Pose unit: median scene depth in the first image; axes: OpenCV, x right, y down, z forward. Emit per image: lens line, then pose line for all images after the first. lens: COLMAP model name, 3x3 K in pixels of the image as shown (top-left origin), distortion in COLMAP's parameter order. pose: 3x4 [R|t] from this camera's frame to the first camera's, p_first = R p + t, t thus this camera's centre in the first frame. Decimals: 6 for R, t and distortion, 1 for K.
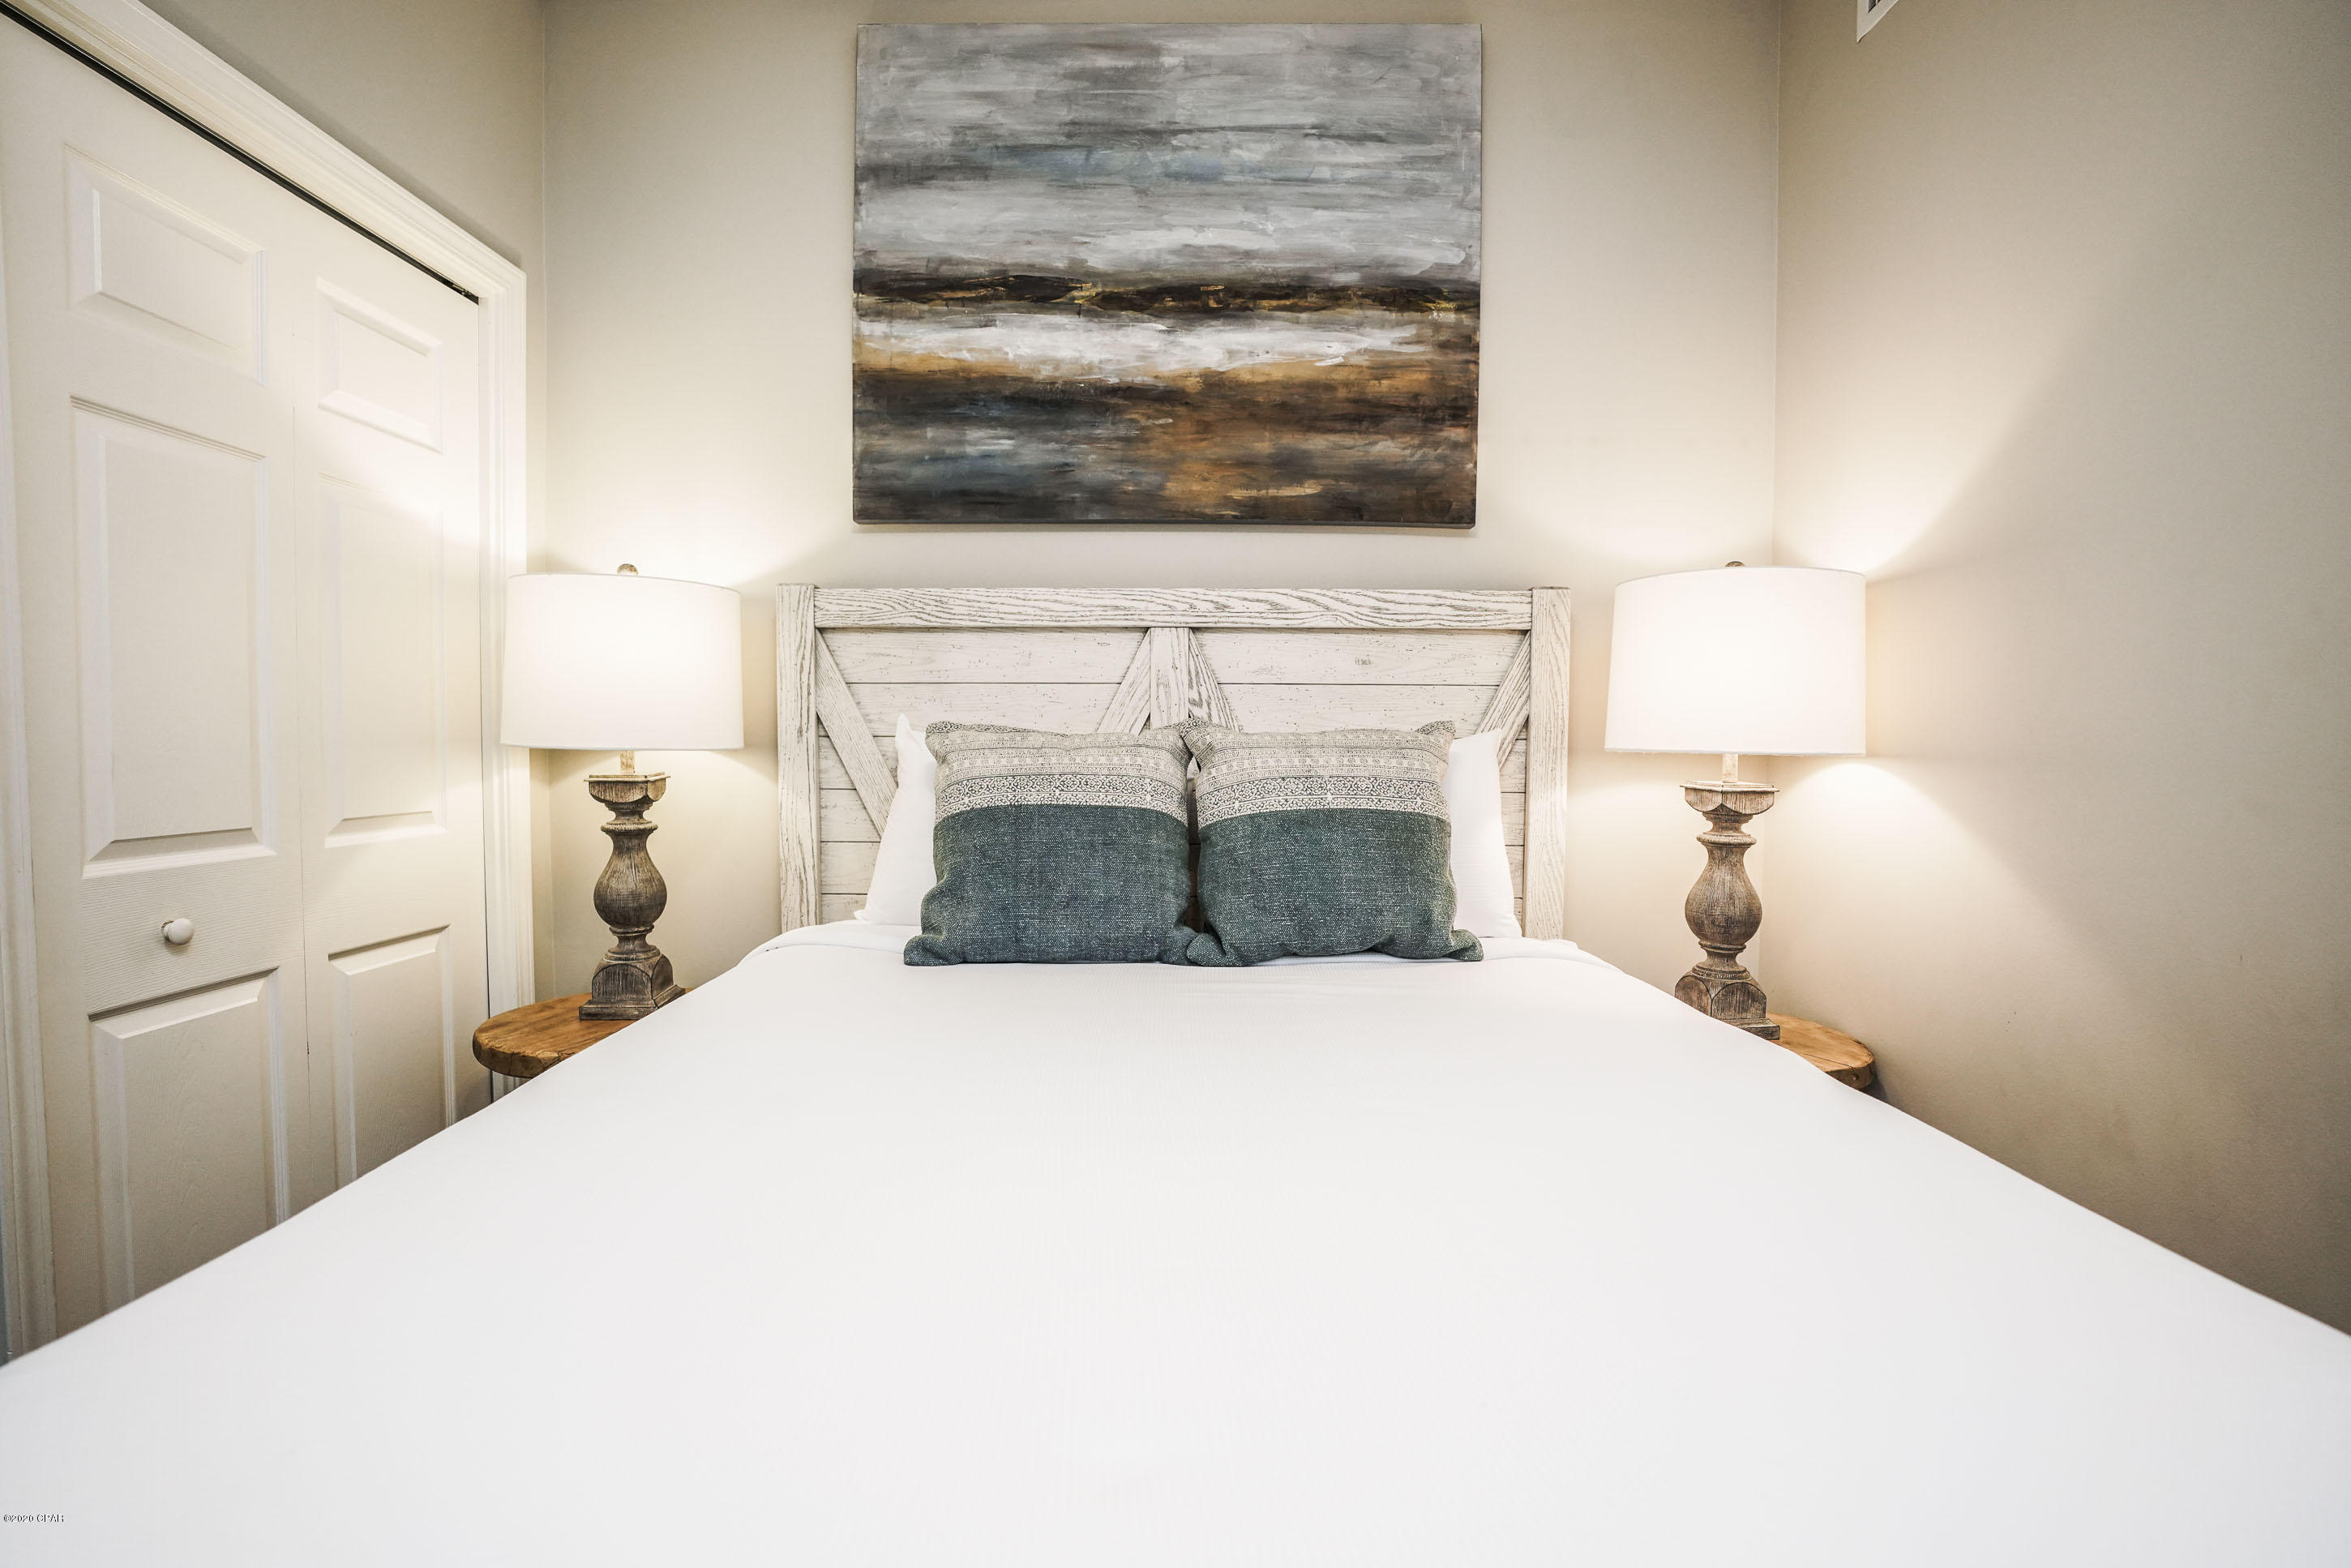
lens RADIAL K [[1103.9, 0, 1165.1], [0, 1103.9, 791.1], [0, 0, 1]] dist [-0.071039, 0.027775]
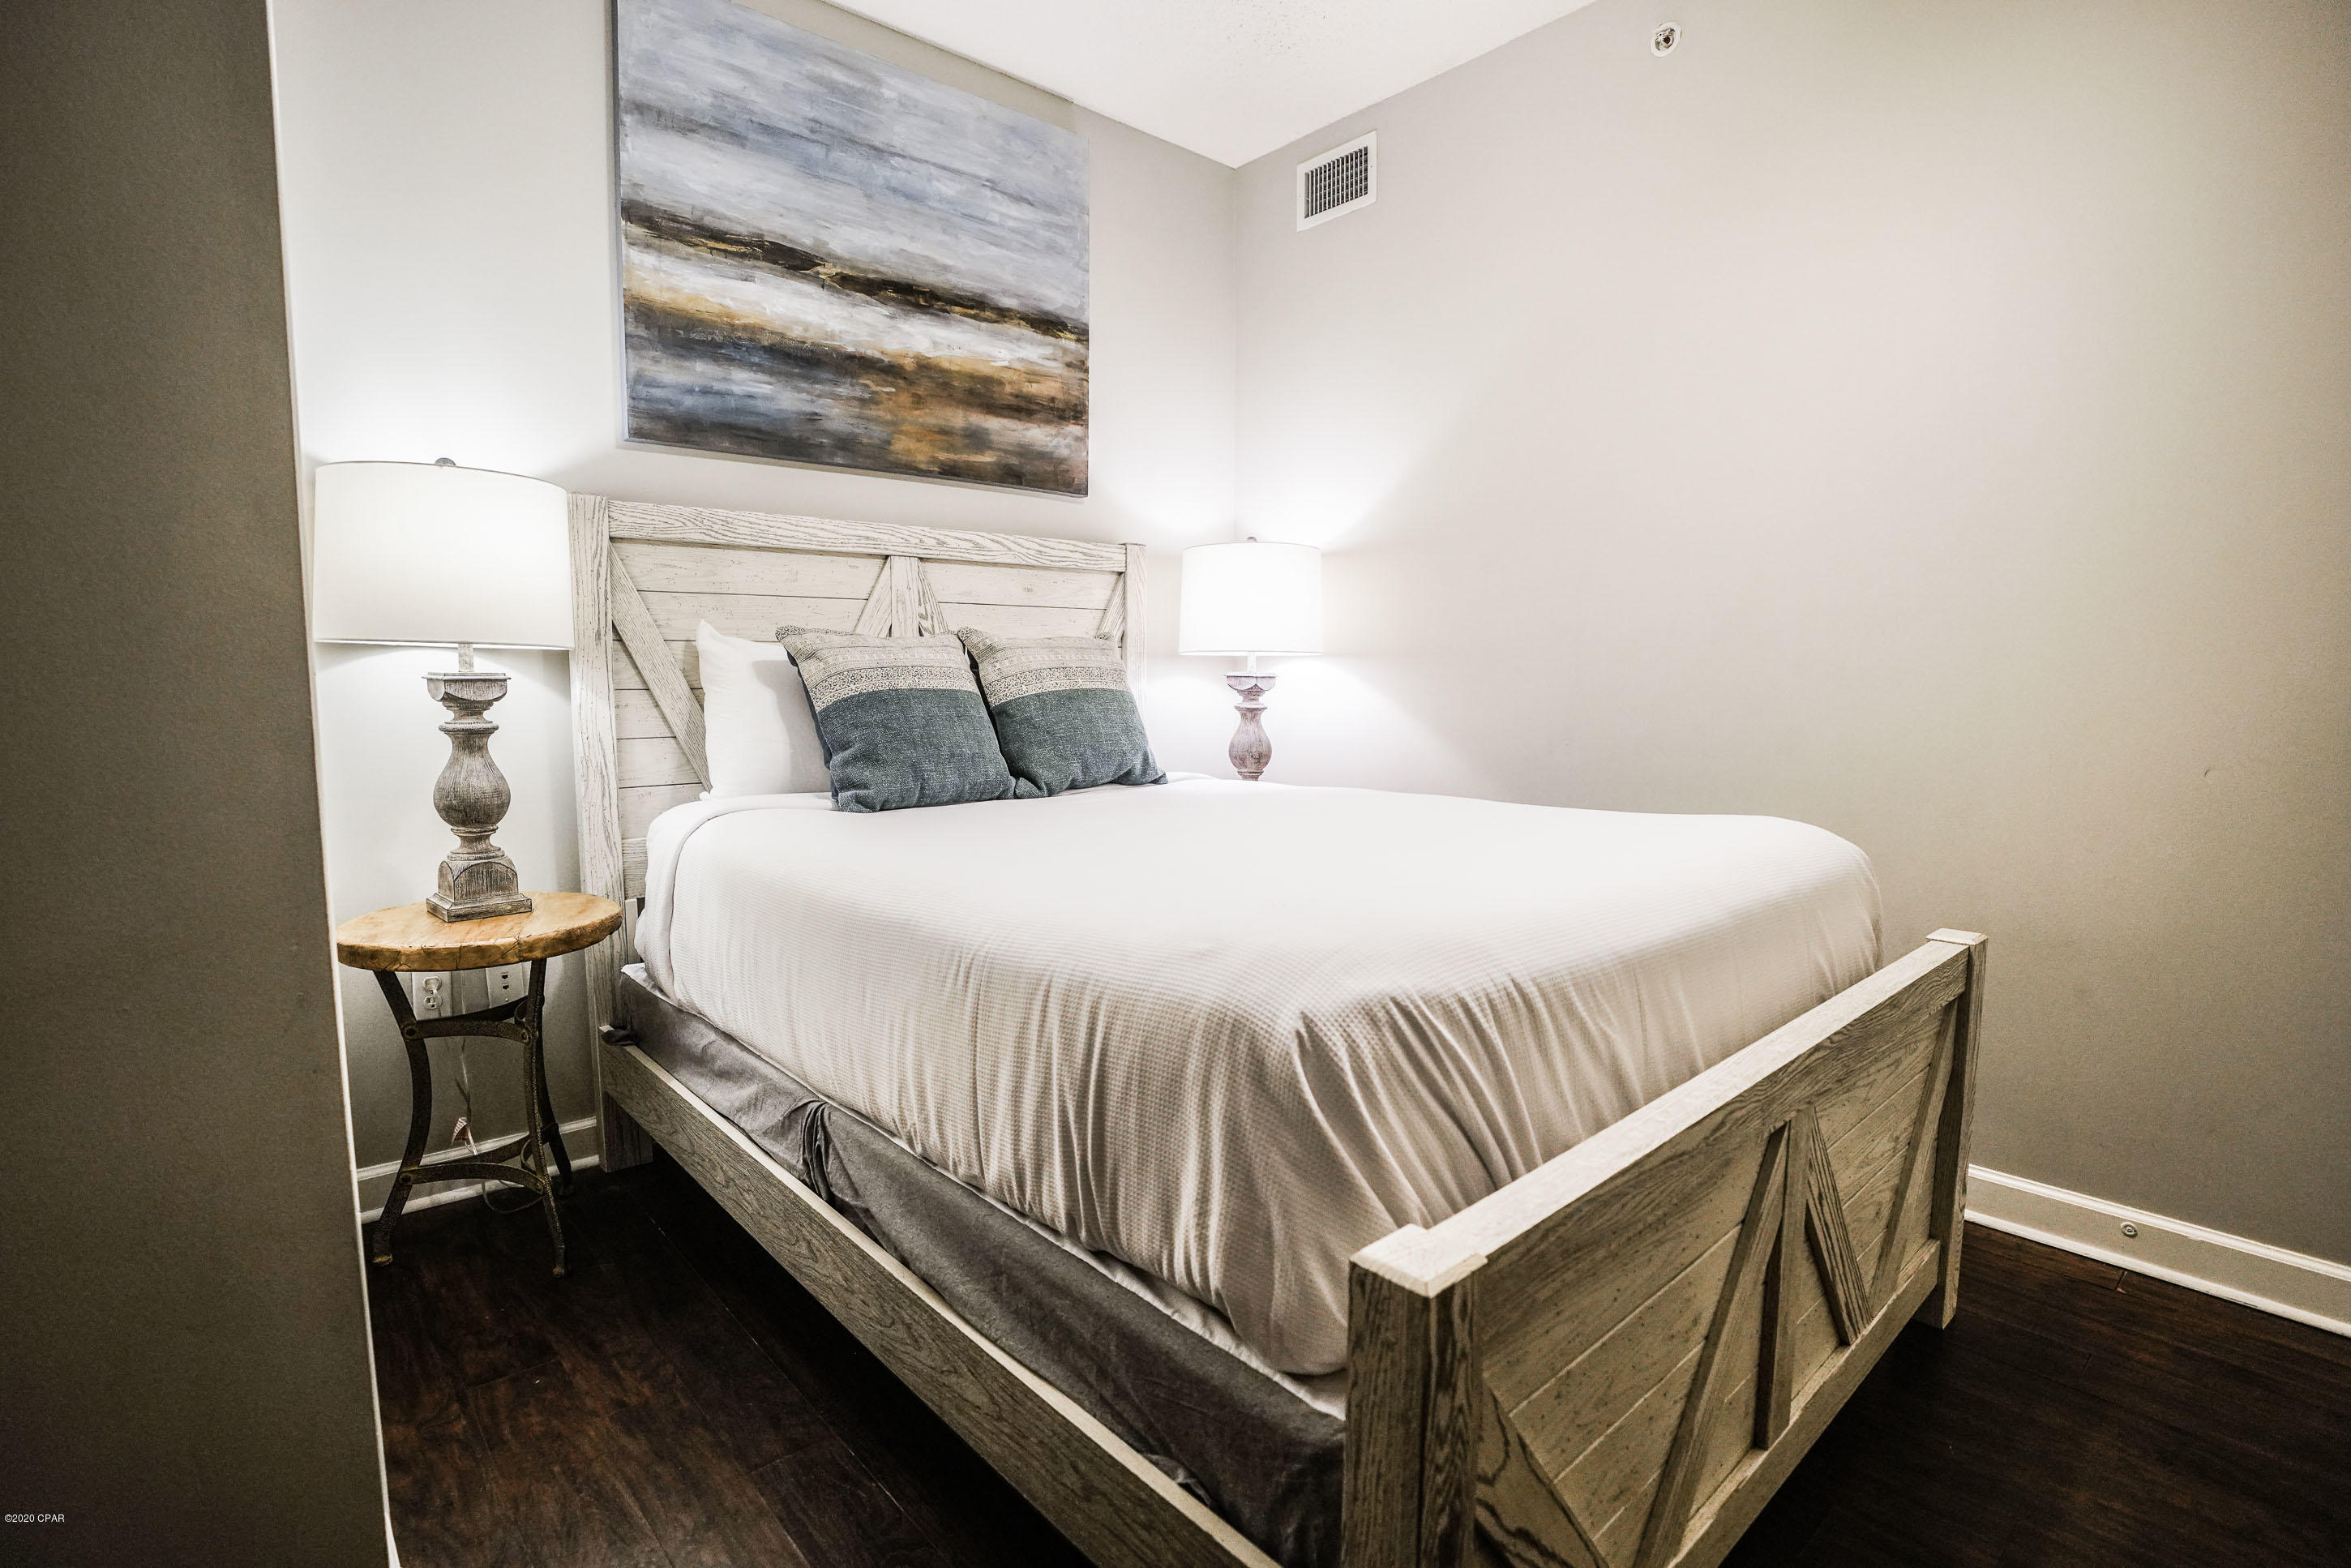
lens RADIAL K [[1118.0, 0, 1165.8], [0, 1118.0, 790.5], [0, 0, 1]] dist [-0.073242, 0.031133]
pose [[0.741359, -0.075691, 0.666826, -0.647711], [0.039028, 0.996800, 0.069756, 0.043187], [-0.669973, -0.025689, 0.741941, -0.158625]]
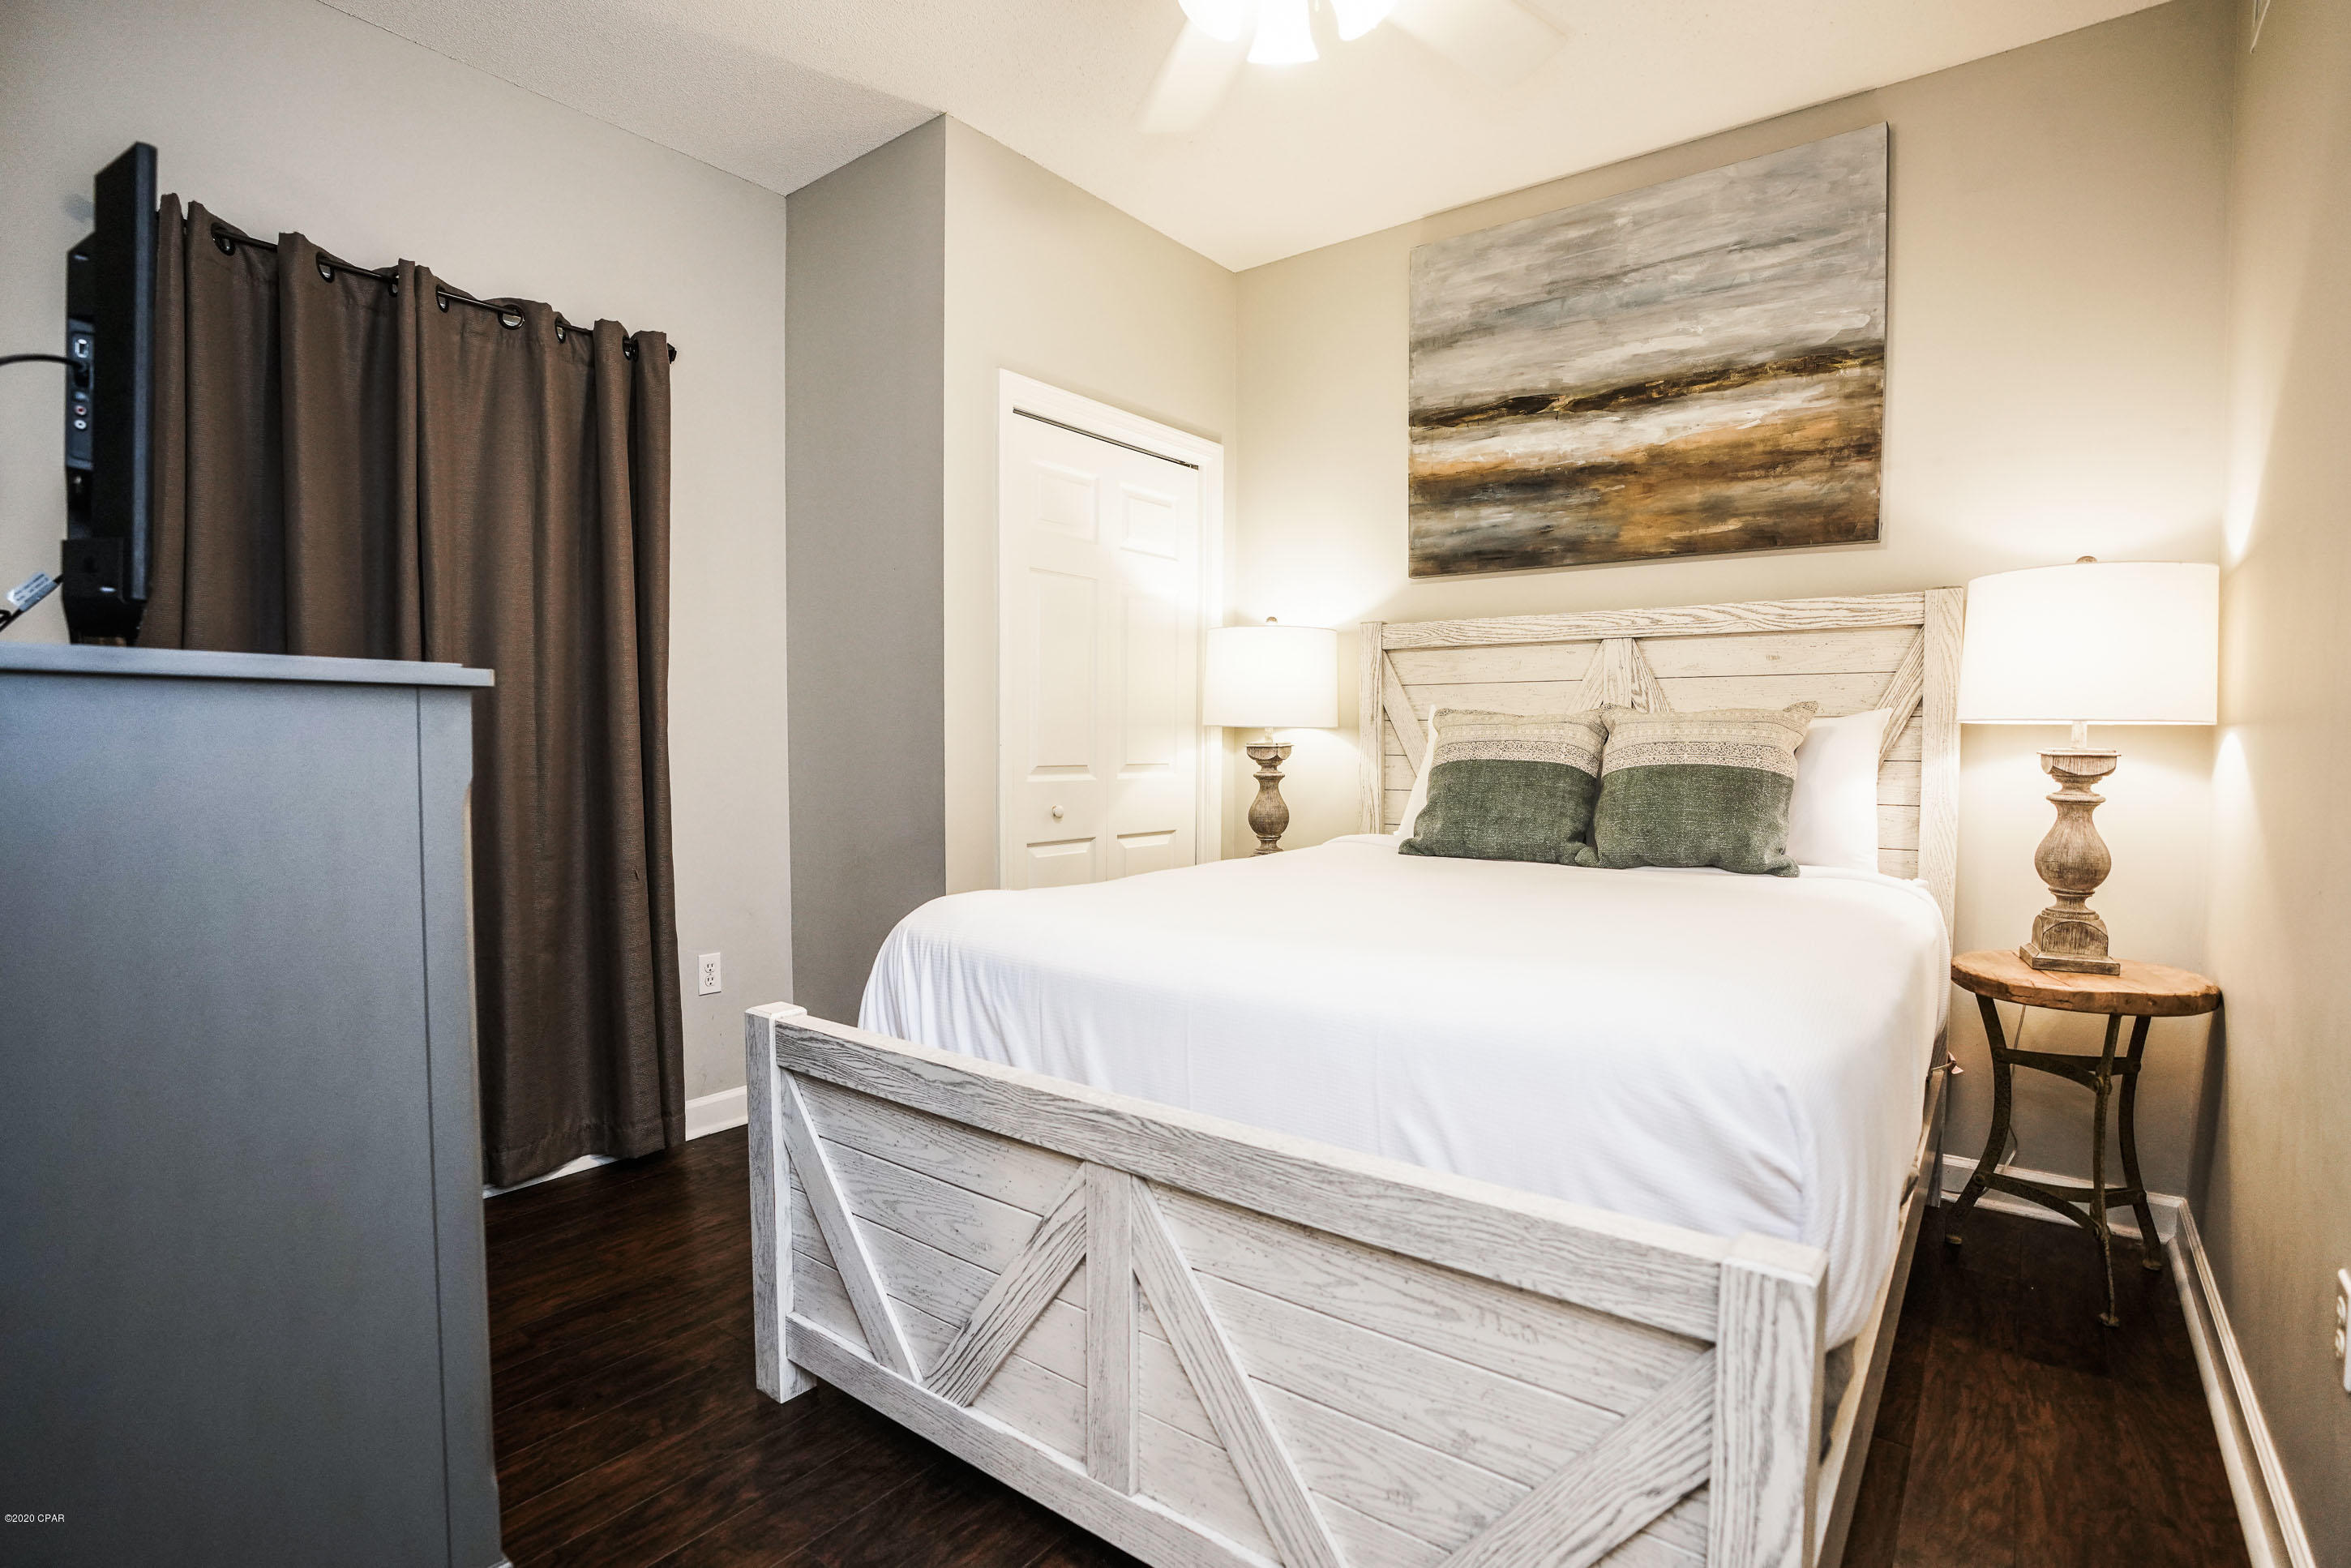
lens RADIAL K [[1148.9, 0, 1160.0], [0, 1148.9, 794.9], [0, 0, 1]] dist [-0.074910, 0.034236]
pose [[0.795523, 0.024891, -0.605412, 0.412293], [-0.027509, 0.999609, 0.004951, 0.055442], [0.605299, 0.012715, 0.795897, -0.469836]]
